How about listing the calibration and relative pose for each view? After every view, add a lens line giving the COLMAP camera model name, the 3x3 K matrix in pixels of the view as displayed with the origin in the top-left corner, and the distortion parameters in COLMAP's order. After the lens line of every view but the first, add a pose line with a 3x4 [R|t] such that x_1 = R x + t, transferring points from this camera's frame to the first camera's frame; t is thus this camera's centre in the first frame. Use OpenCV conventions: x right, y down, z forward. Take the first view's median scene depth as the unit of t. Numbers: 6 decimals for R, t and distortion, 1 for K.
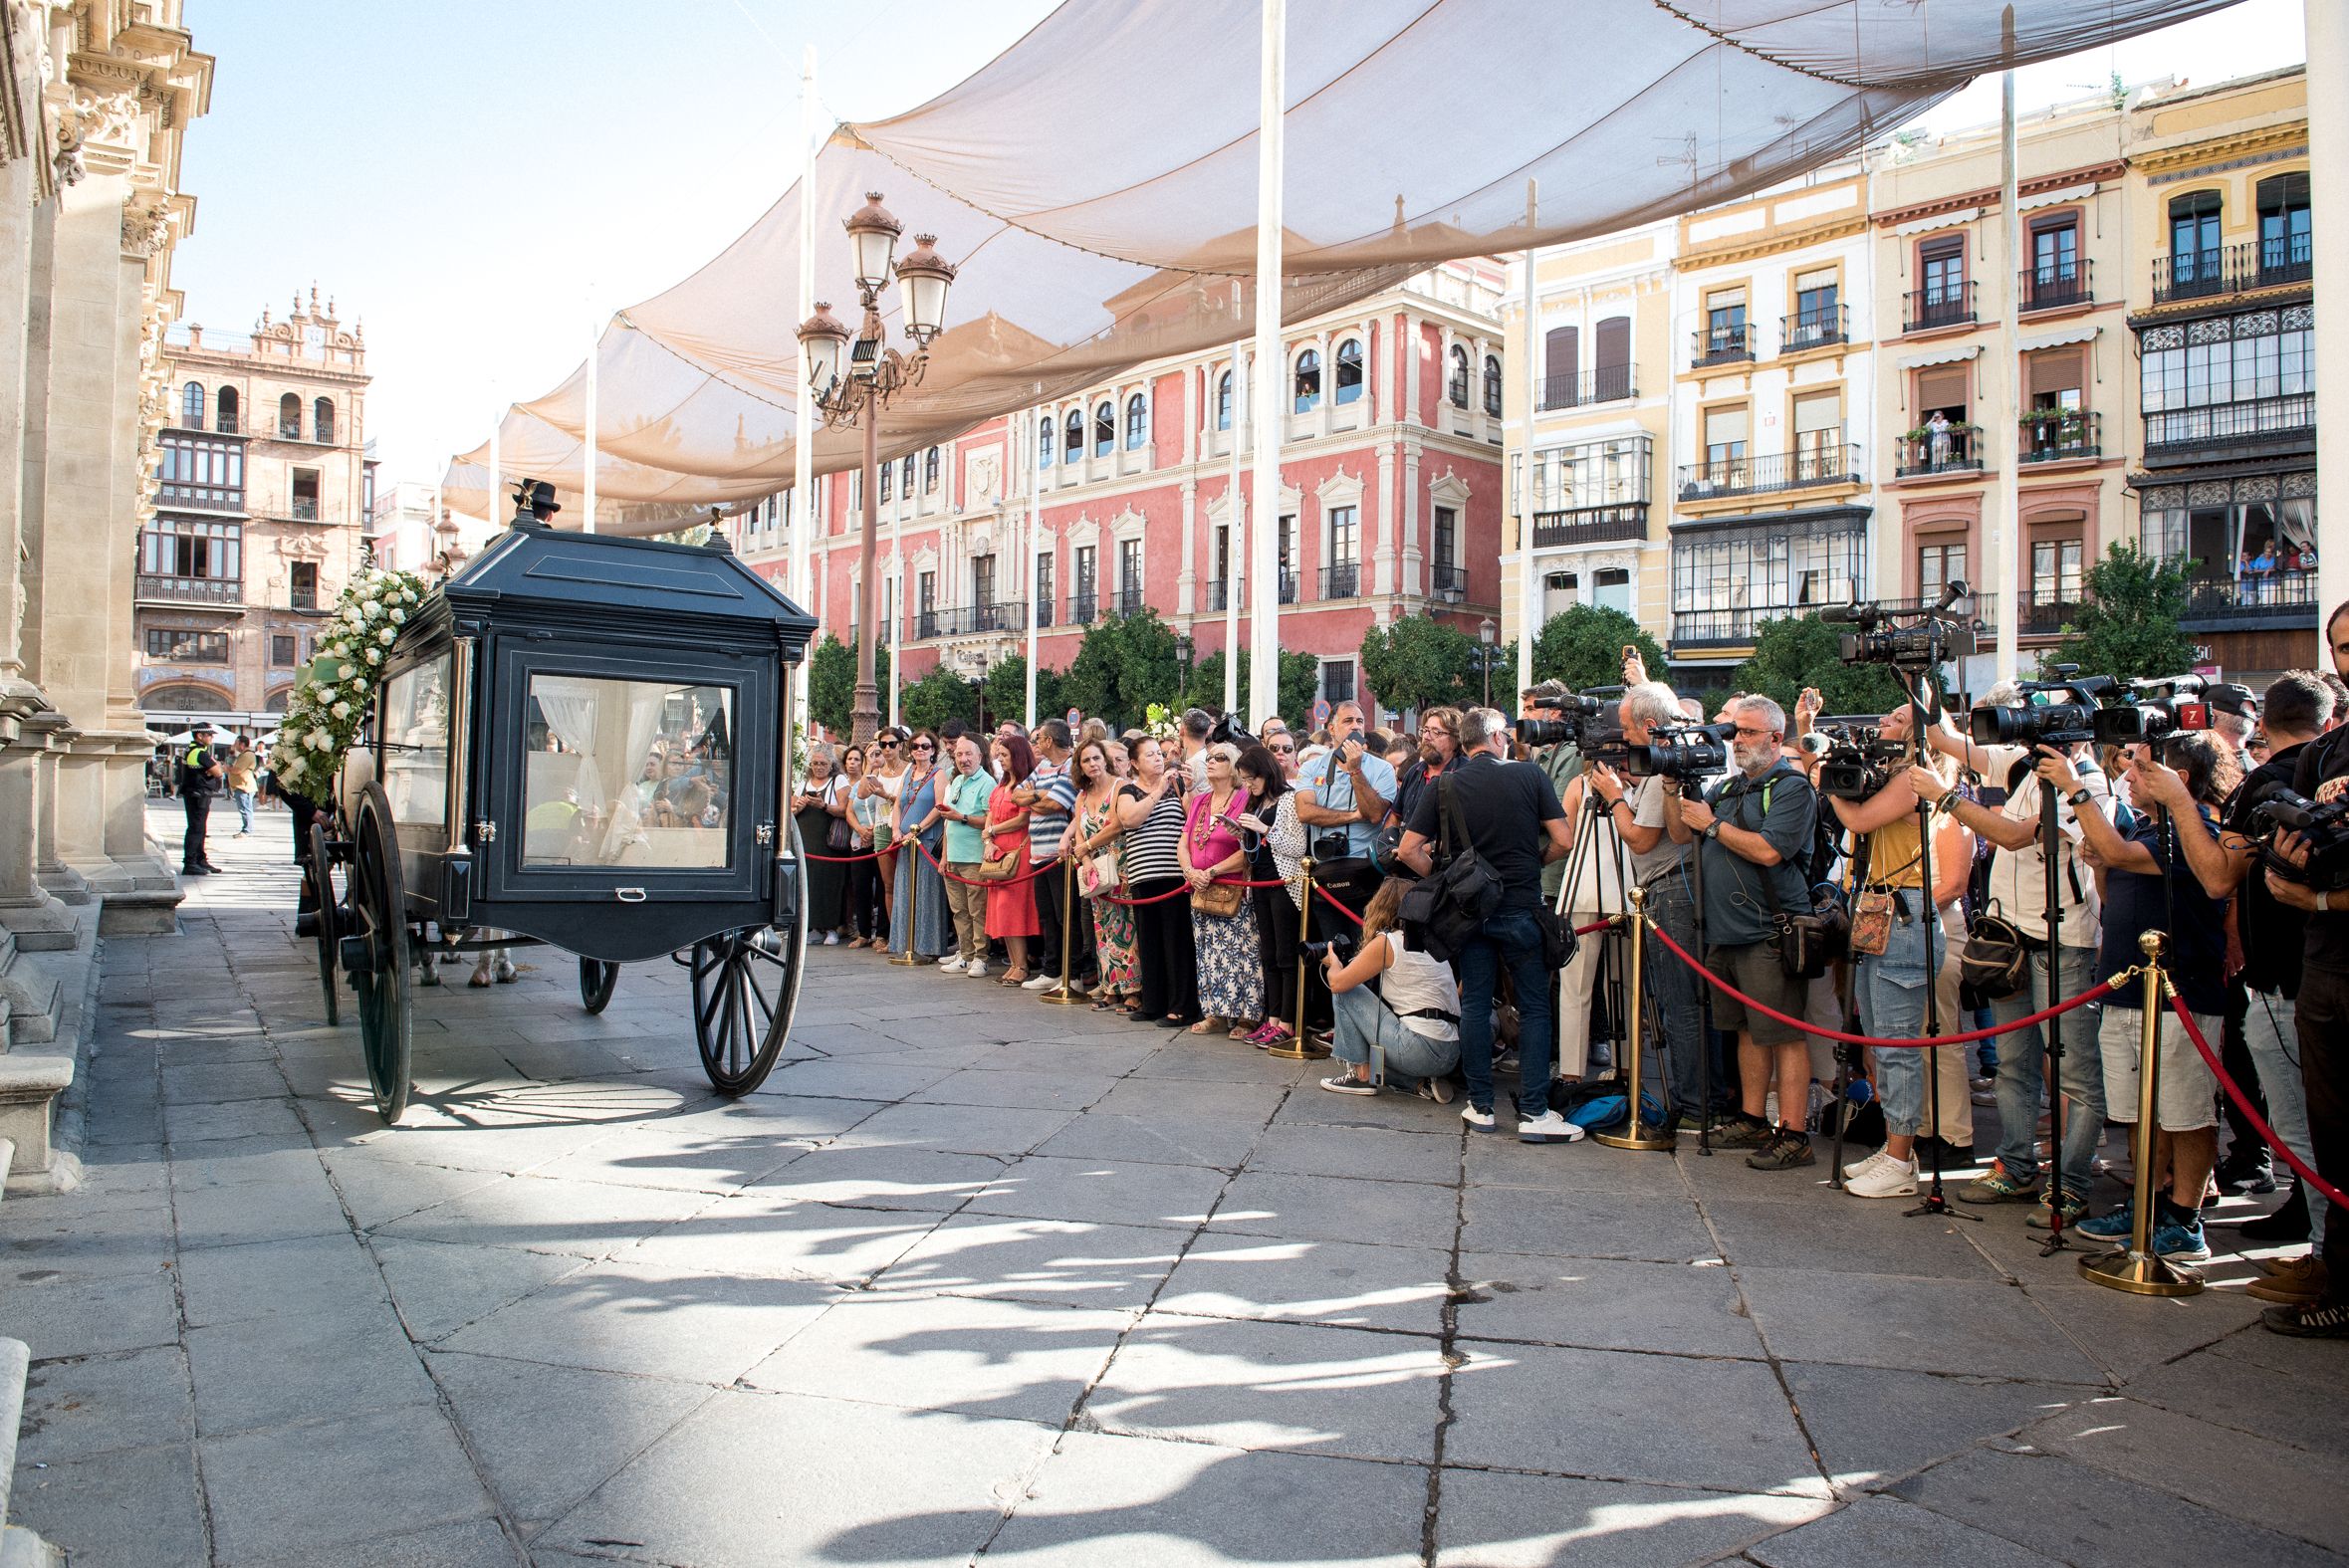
lens RADIAL K [[1583.3, 0, 1174.5], [0, 1583.3, 784.0], [0, 0, 1]] dist [-0.050830, -0.005344]
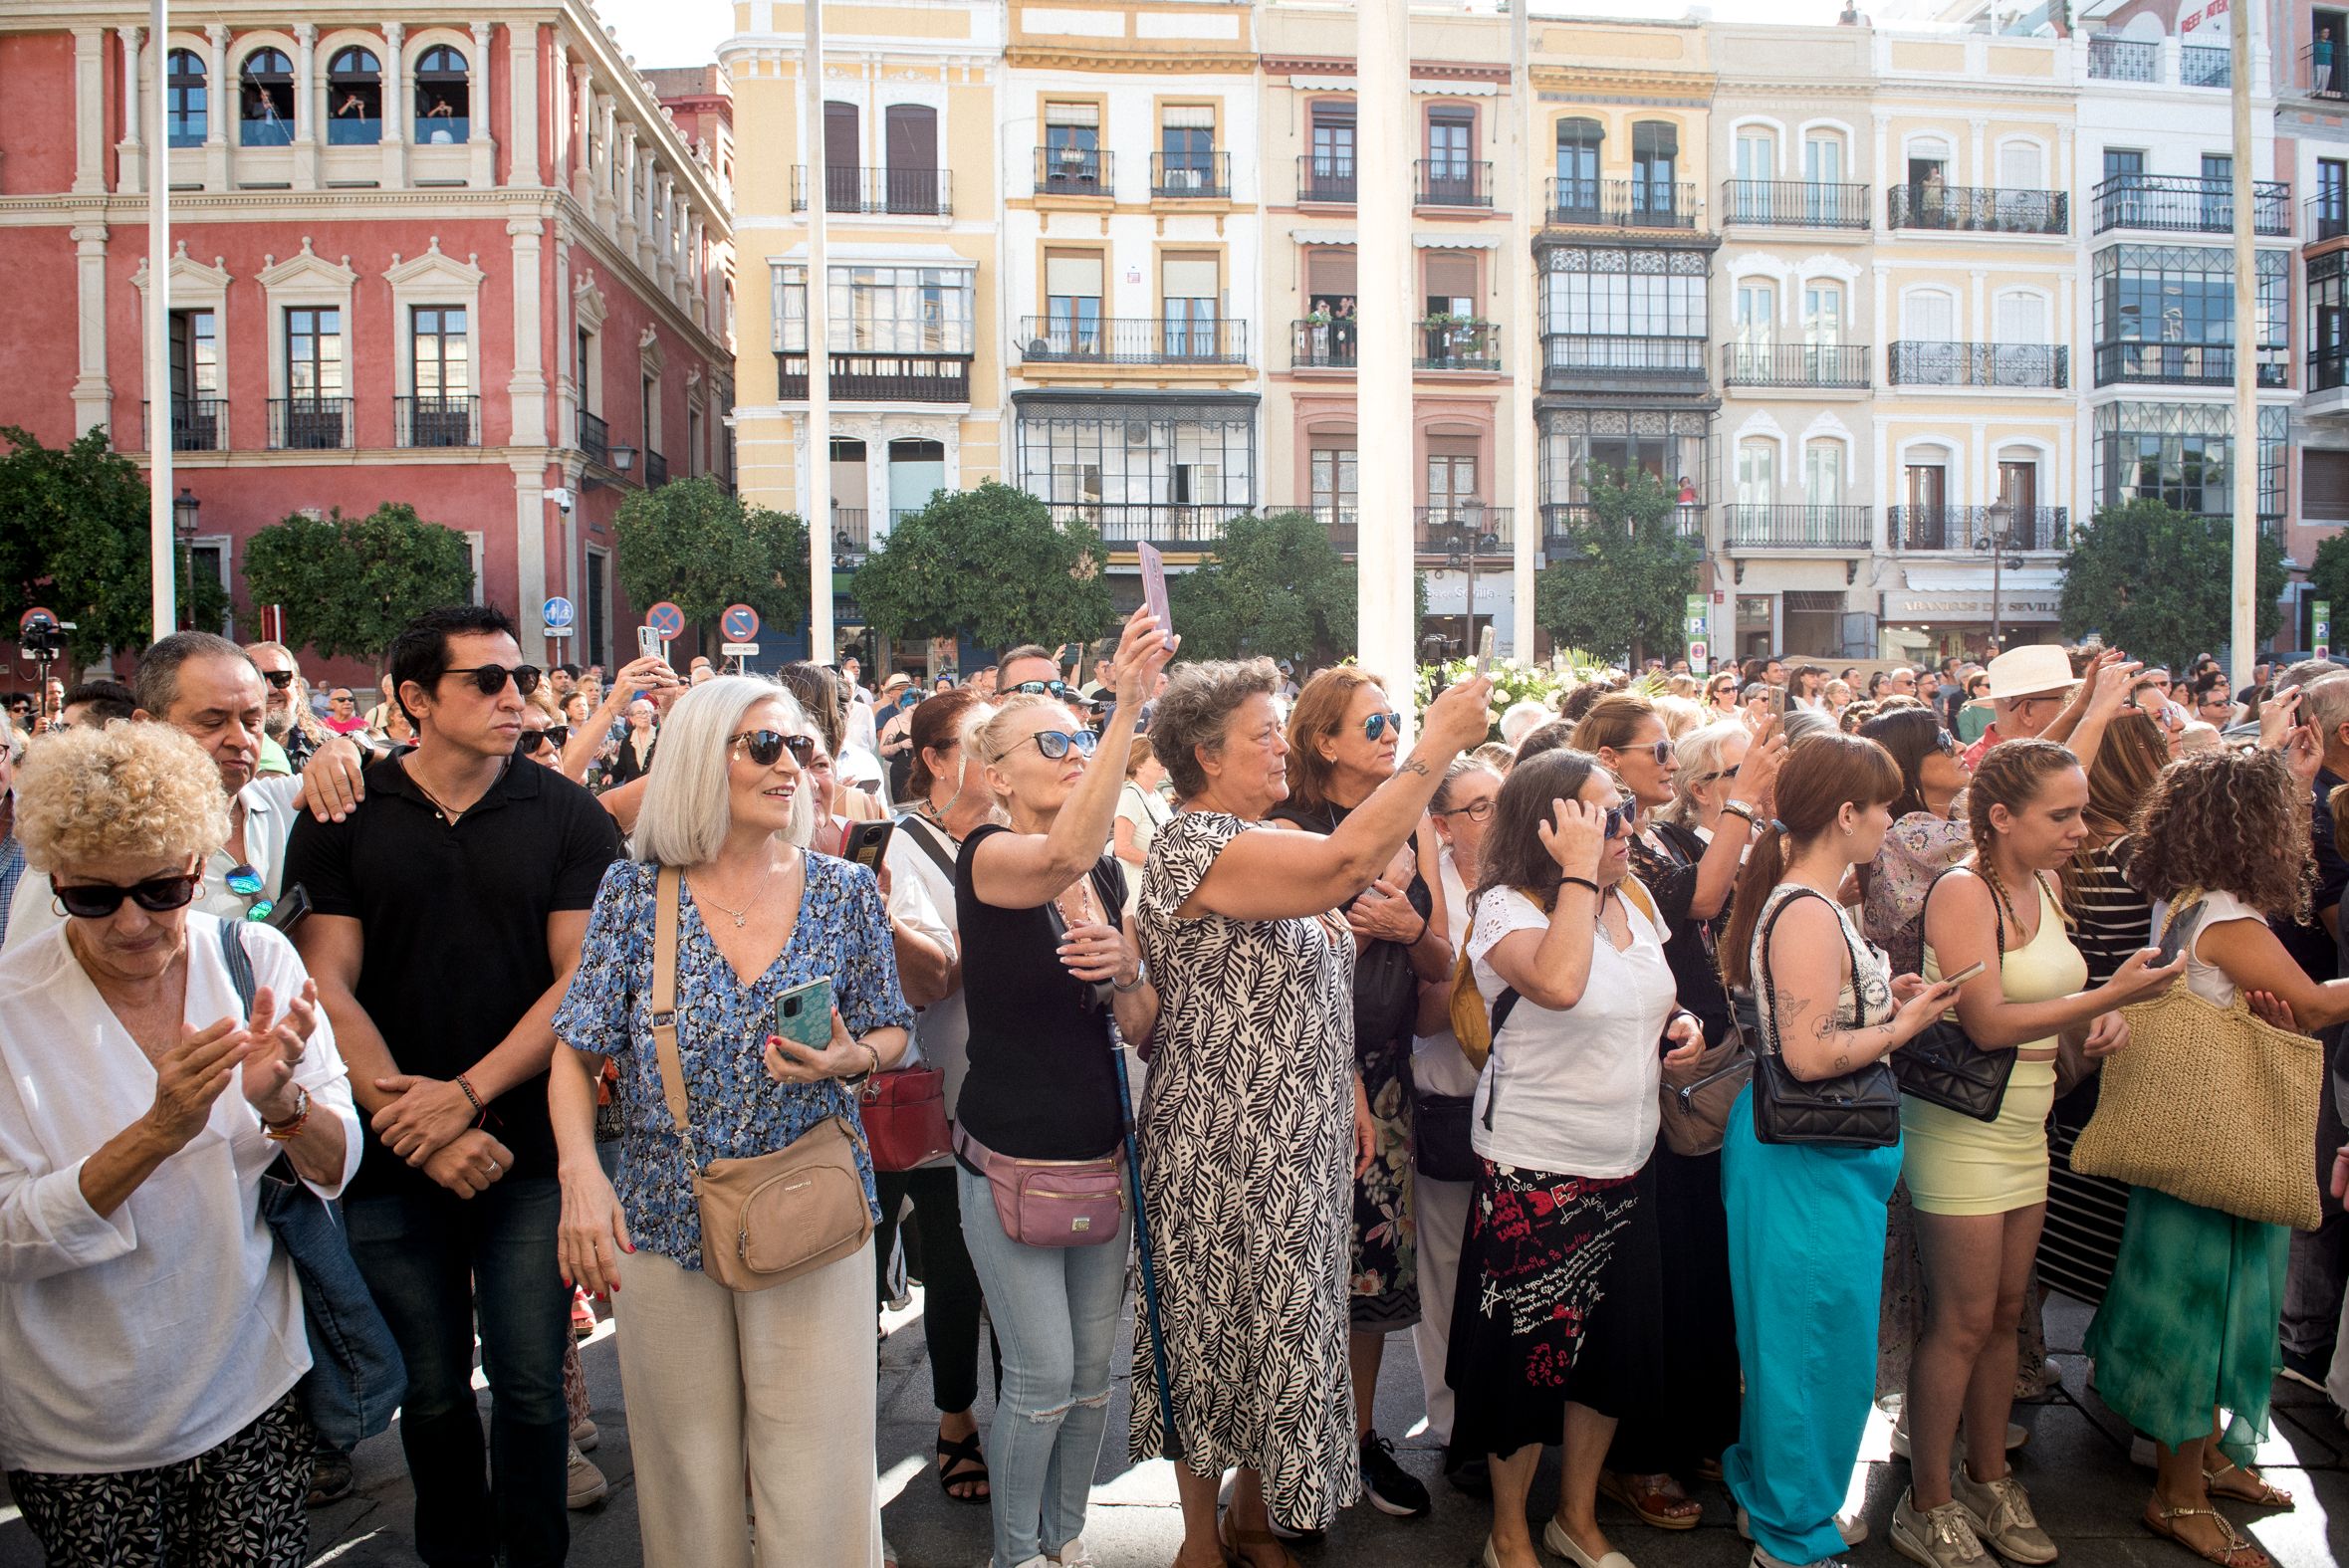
lens RADIAL K [[1836.5, 0, 1013.8], [0, 1836.5, 794.7], [0, 0, 1]] dist [-0.072391, 0.005809]
pose [[0.628076, -0.051507, 0.776445, -0.420566], [0.022456, 0.998591, 0.048079, -0.008970], [-0.777828, -0.012761, 0.628348, 0.453656]]
